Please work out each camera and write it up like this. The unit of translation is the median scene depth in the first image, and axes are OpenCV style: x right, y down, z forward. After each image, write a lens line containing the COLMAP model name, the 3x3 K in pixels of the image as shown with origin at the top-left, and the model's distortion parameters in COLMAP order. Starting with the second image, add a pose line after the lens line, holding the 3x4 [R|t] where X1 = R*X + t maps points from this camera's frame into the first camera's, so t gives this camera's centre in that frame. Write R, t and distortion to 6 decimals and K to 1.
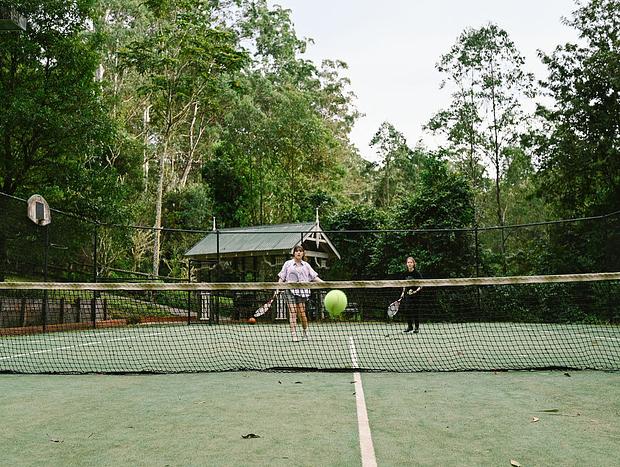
lens RADIAL K [[692.6, 0, 310.0], [0, 692.6, 233.5], [0, 0, 1]] dist [-0.004696, 0.014941]
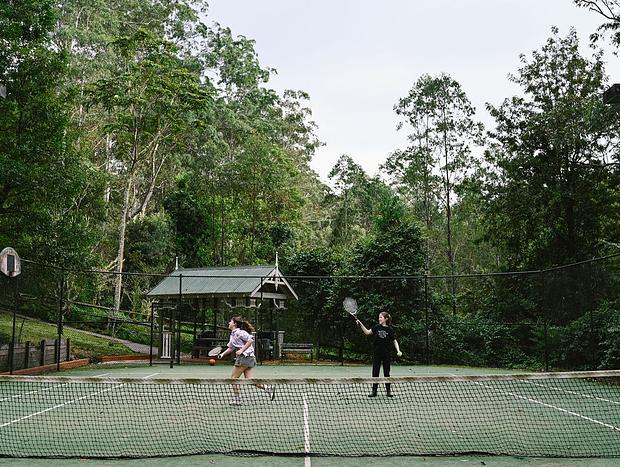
lens RADIAL K [[681.6, 0, 310.0], [0, 681.6, 233.5], [0, 0, 1]] dist [0.001801, 0.008188]
pose [[0.998064, 0.019858, 0.058941, -0.000433], [-0.017691, 0.999156, -0.037063, -0.016811], [-0.059628, 0.035949, 0.997573, -0.020076]]
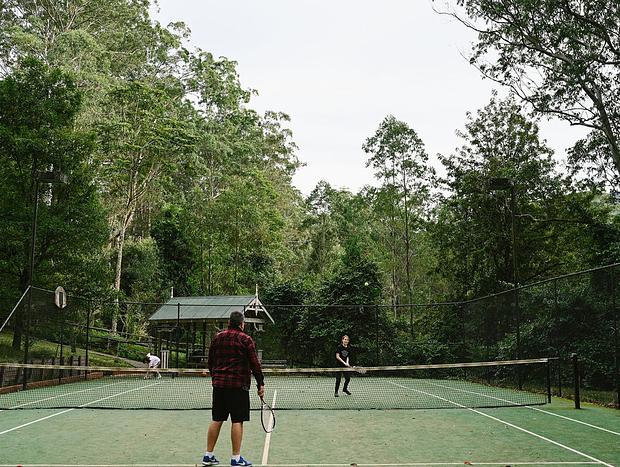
lens RADIAL K [[692.6, 0, 310.0], [0, 692.6, 233.5], [0, 0, 1]] dist [-0.004696, 0.014941]
pose [[0.995932, 0.026061, 0.086258, -0.002656], [-0.020358, 0.997589, -0.066341, -0.028930], [-0.087779, 0.064315, 0.994062, -0.167329]]
